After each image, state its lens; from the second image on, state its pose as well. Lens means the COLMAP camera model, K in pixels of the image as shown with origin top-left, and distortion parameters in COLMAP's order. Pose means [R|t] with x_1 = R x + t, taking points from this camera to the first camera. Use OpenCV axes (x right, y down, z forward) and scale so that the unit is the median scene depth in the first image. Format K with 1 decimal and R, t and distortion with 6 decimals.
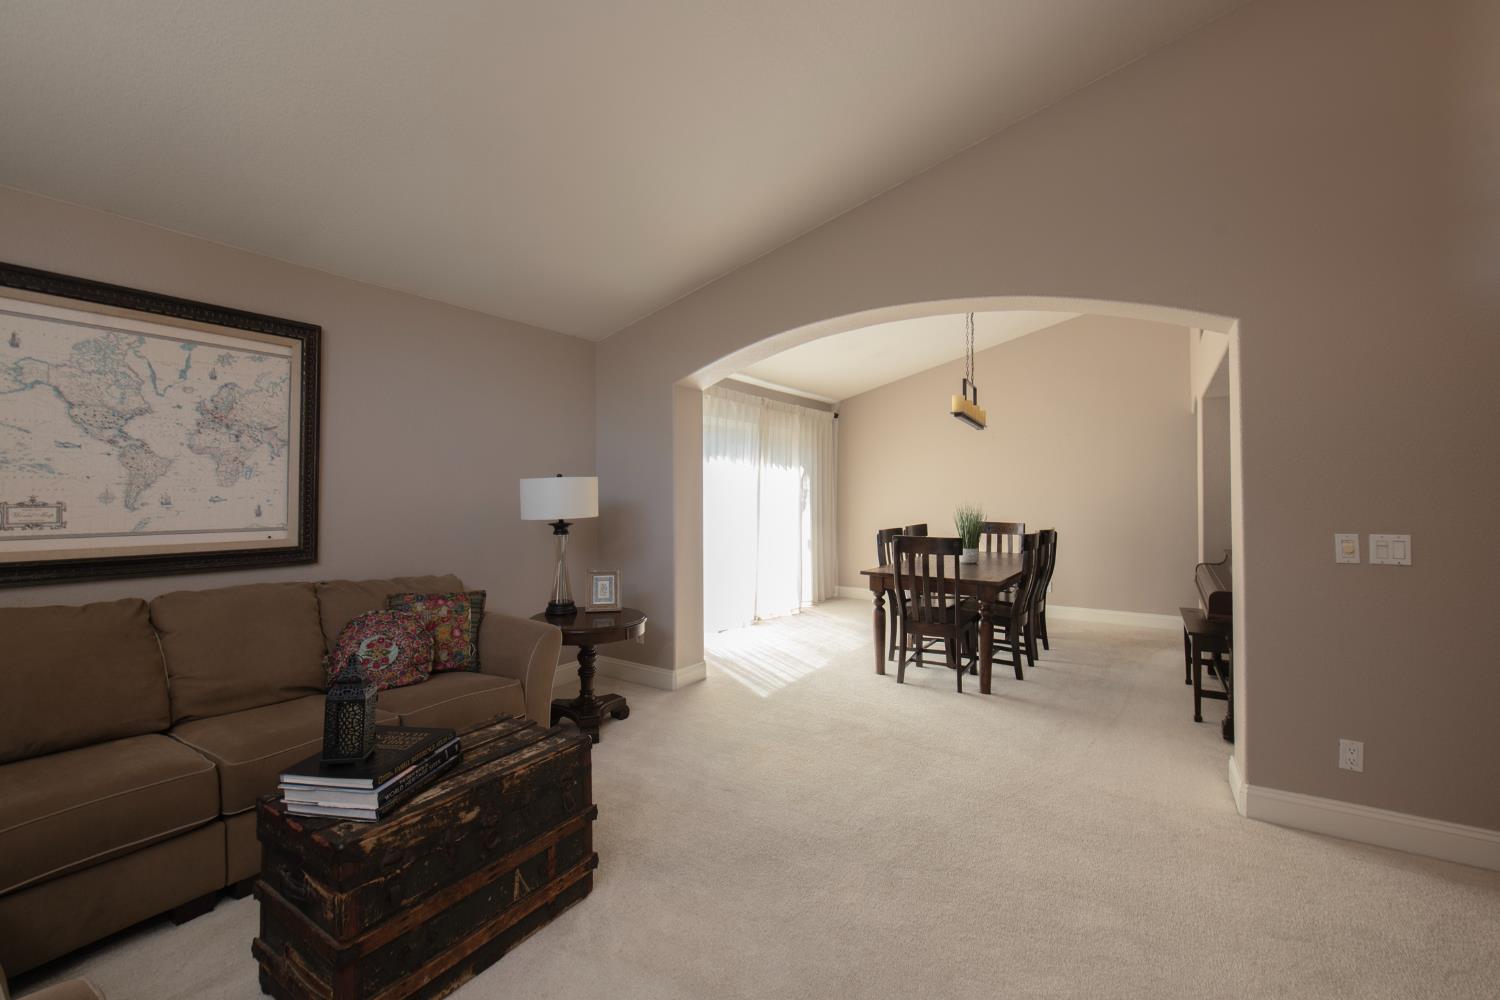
lens RADIAL K [[613.4, 0, 753.4], [0, 613.4, 502.5], [0, 0, 1]] dist [-0.012657, -0.003530]
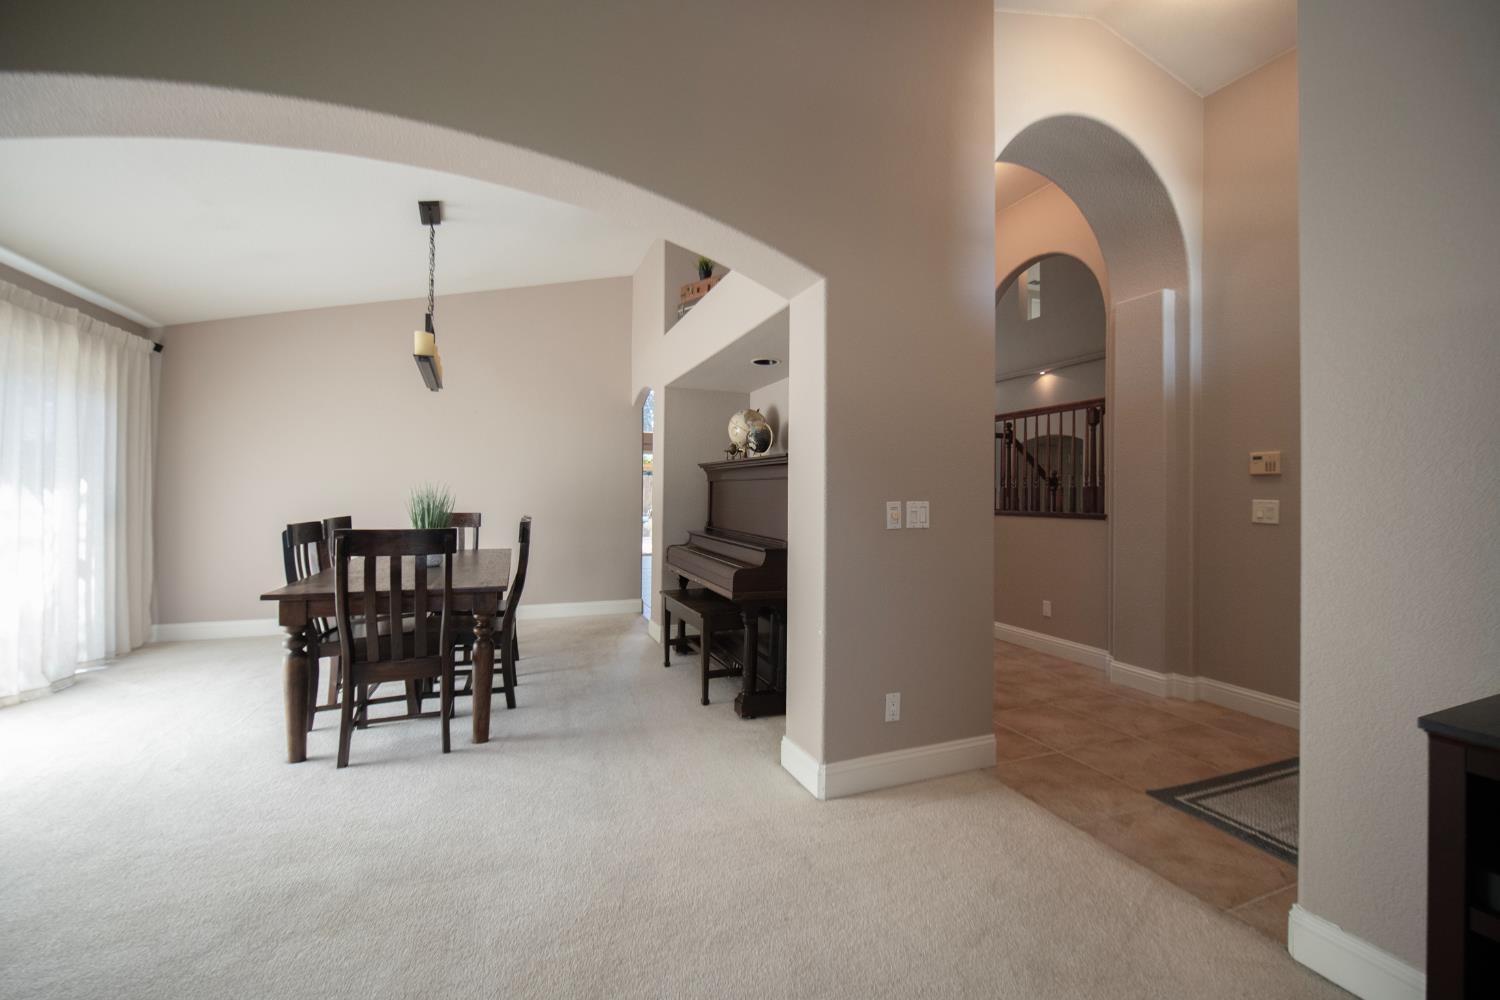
lens RADIAL K [[613.4, 0, 753.4], [0, 613.4, 502.5], [0, 0, 1]] dist [-0.012657, -0.003530]
pose [[0.580359, -0.005940, 0.814339, -0.021778], [0.004675, 0.999981, 0.003962, 0.026407], [-0.814347, 0.001507, 0.580376, 0.311731]]
